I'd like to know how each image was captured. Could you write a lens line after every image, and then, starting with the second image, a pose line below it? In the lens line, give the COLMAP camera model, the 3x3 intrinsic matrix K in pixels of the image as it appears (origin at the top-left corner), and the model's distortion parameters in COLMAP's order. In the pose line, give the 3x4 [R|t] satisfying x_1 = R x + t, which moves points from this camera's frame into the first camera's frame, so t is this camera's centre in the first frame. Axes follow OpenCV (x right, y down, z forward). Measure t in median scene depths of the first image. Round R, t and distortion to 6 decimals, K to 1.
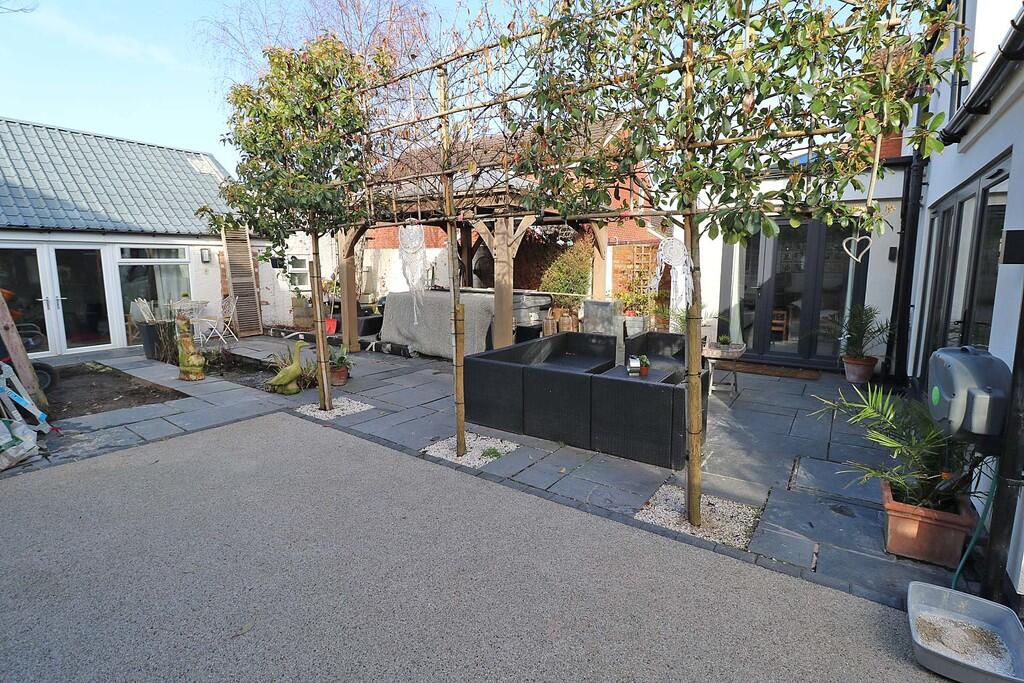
lens RADIAL K [[474.4, 0, 508.2], [0, 474.4, 330.8], [0, 0, 1]] dist [-0.001139, -0.011668]
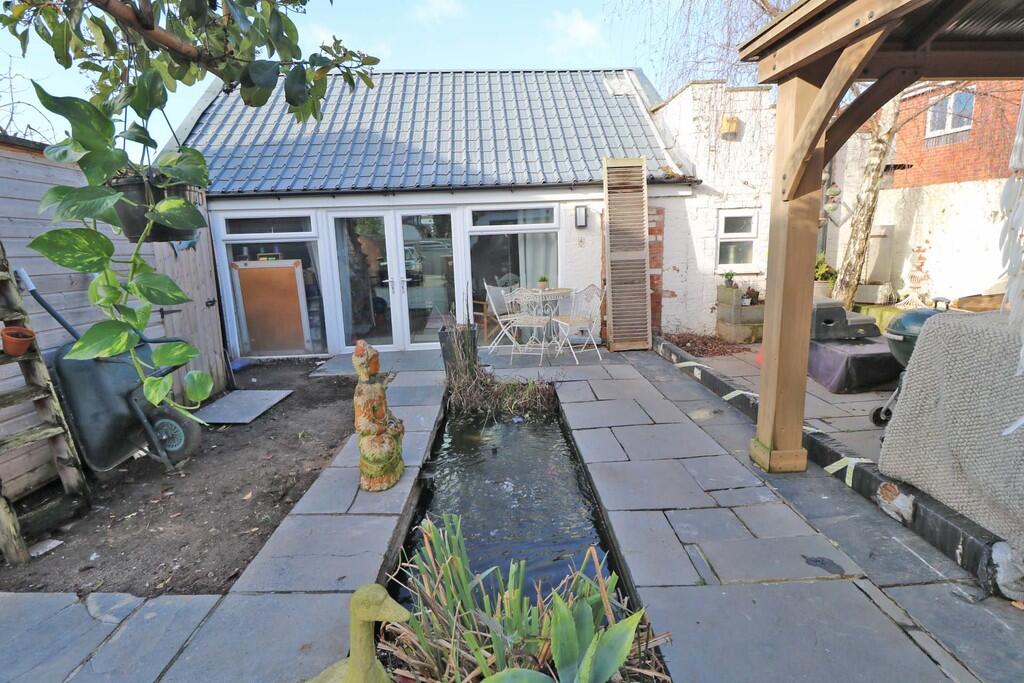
lens RADIAL K [[511.5, 0, 508.8], [0, 511.5, 328.5], [0, 0, 1]] dist [-0.012157, -0.001021]
pose [[0.592801, 0.120535, -0.796277, -0.143021], [-0.078374, 0.992678, 0.091918, -0.070279], [0.801526, 0.007918, 0.597907, 0.551079]]
